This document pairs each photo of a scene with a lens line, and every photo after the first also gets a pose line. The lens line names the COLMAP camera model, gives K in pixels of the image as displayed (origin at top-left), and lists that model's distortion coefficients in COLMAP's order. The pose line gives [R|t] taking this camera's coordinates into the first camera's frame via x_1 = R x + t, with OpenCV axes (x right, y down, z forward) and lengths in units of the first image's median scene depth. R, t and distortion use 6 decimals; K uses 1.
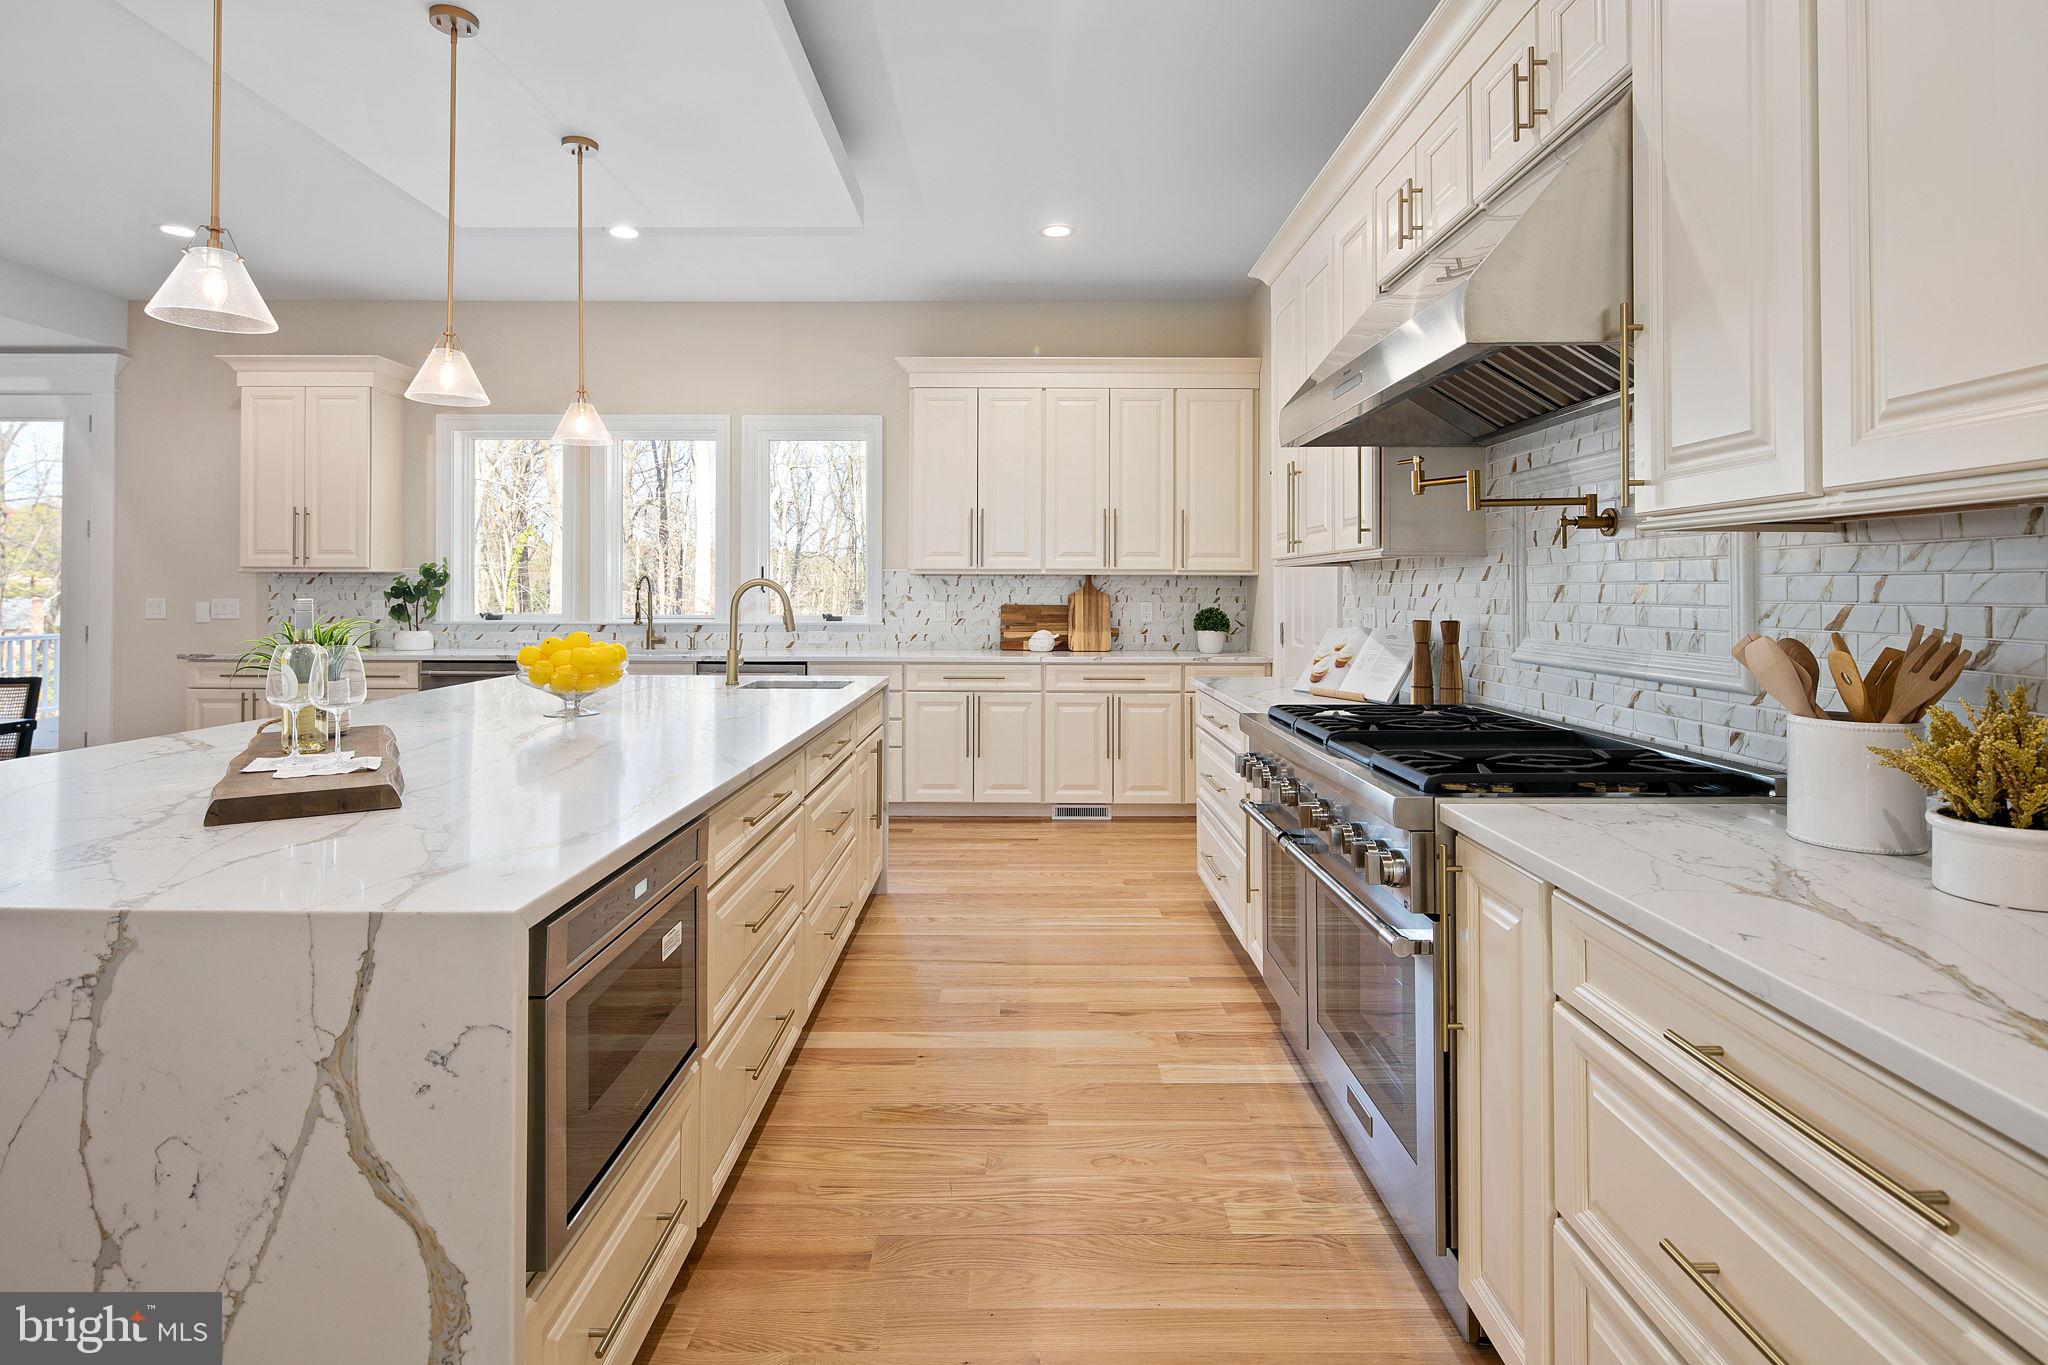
lens RADIAL K [[996.2, 0, 1018.9], [0, 996.2, 577.0], [0, 0, 1]] dist [0.005991, -0.005519]
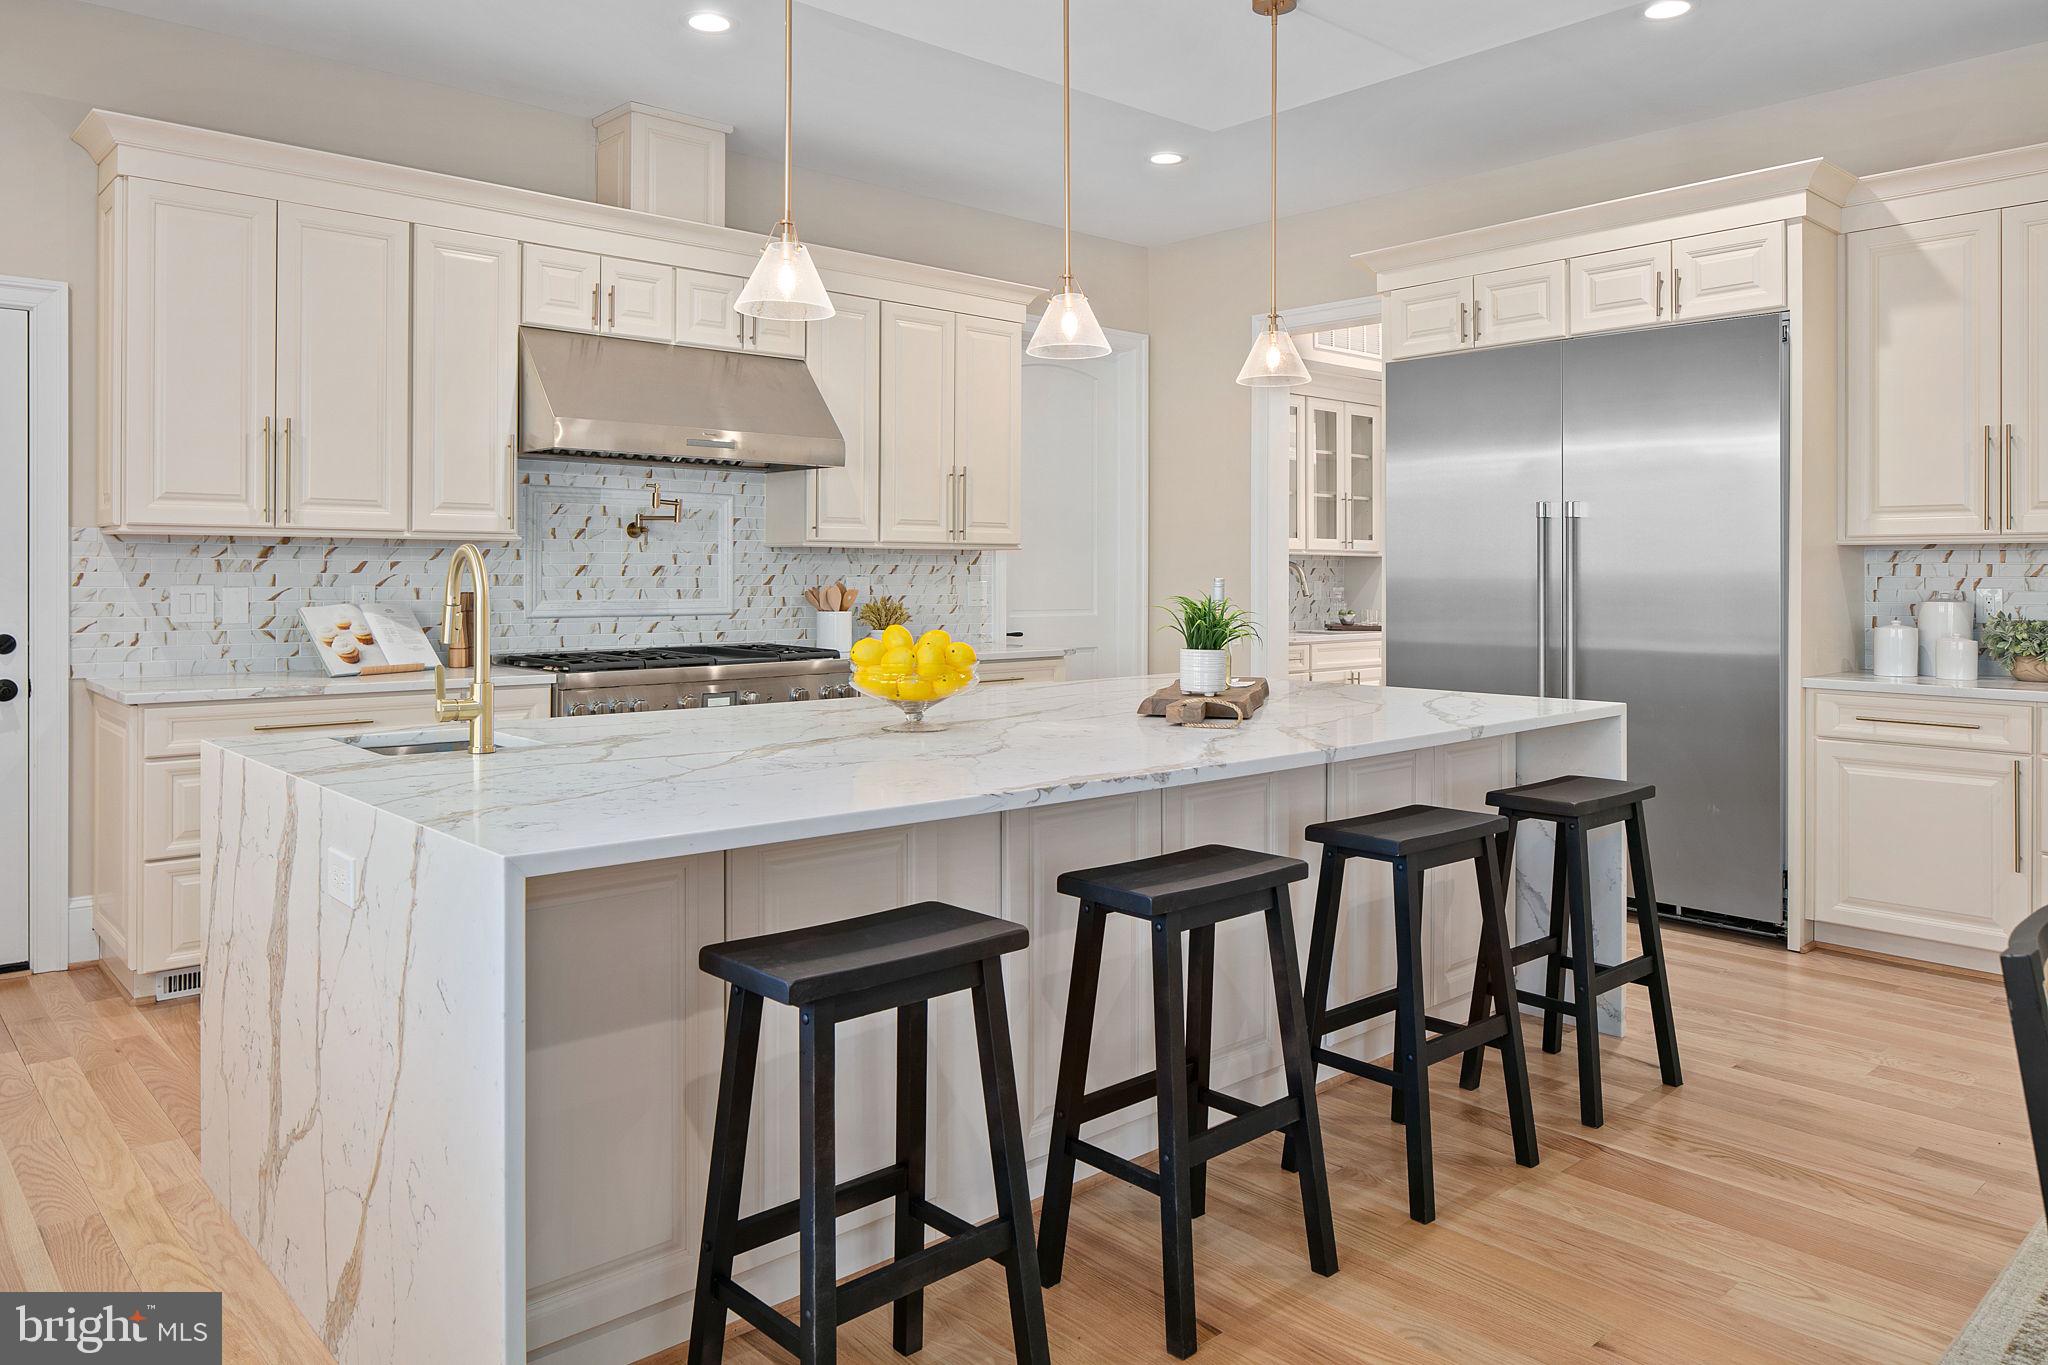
lens RADIAL K [[1400.0, 0, 1009.0], [0, 1400.0, 568.2], [0, 0, 1]] dist [-0.005872, -0.002340]
pose [[-0.672550, -0.002743, 0.740046, -0.656430], [-0.015871, 0.999817, -0.010718, 0.011131], [-0.739881, -0.018954, -0.672470, 0.845131]]
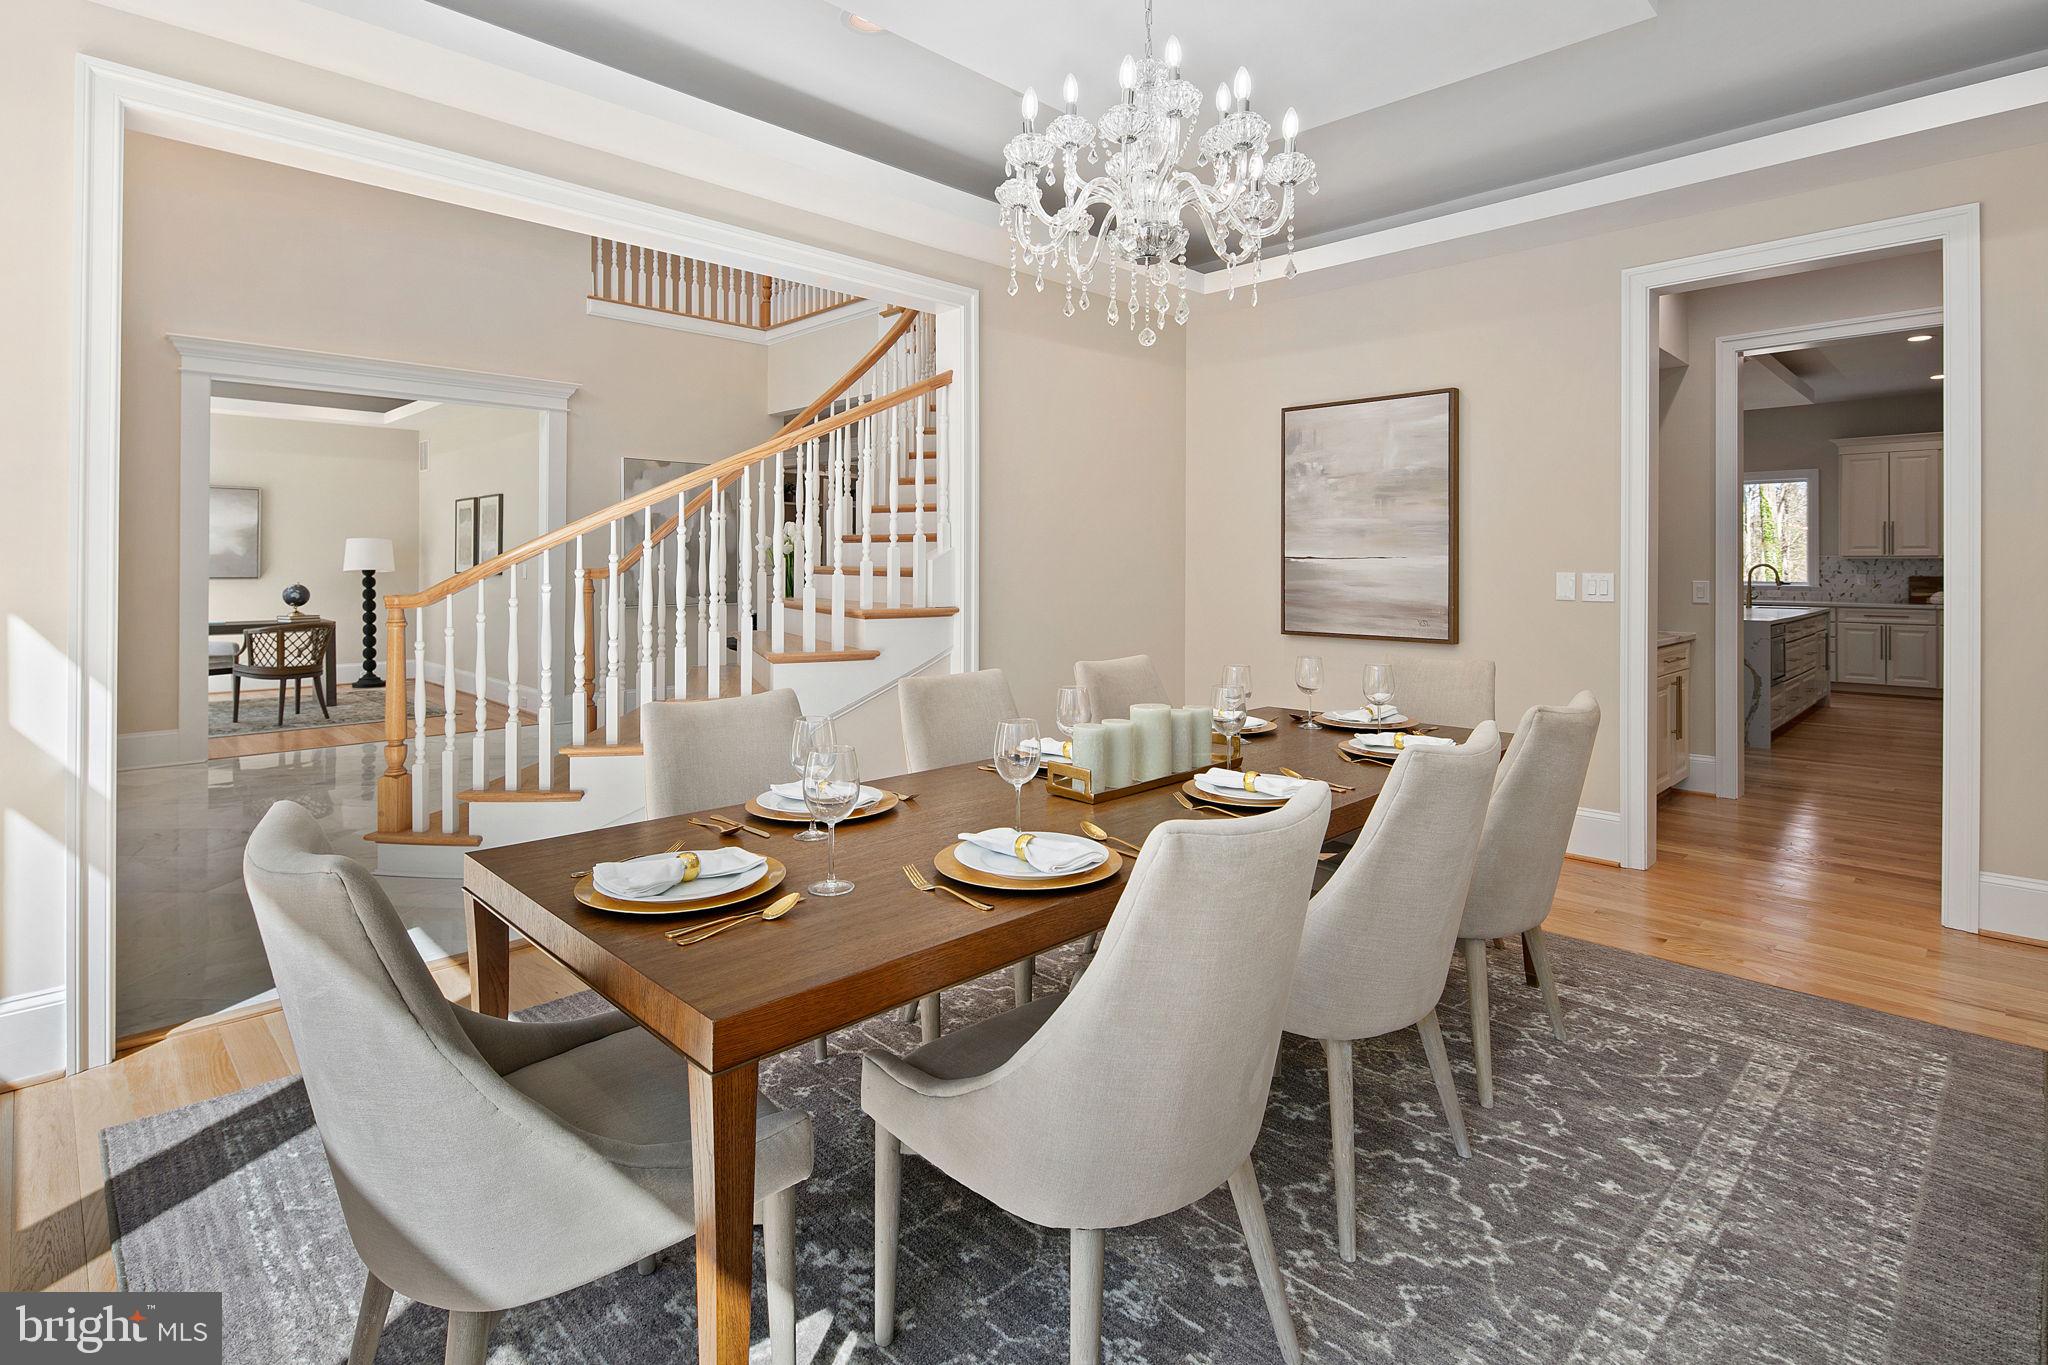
lens RADIAL K [[996.2, 0, 970.3], [0, 996.2, 565.5], [0, 0, 1]] dist [0.005991, -0.005519]
pose [[0.687631, -0.005465, -0.726040, 0.122878], [0.014653, 0.999872, 0.006351, -0.026829], [0.725912, -0.015006, 0.687623, -1.414025]]
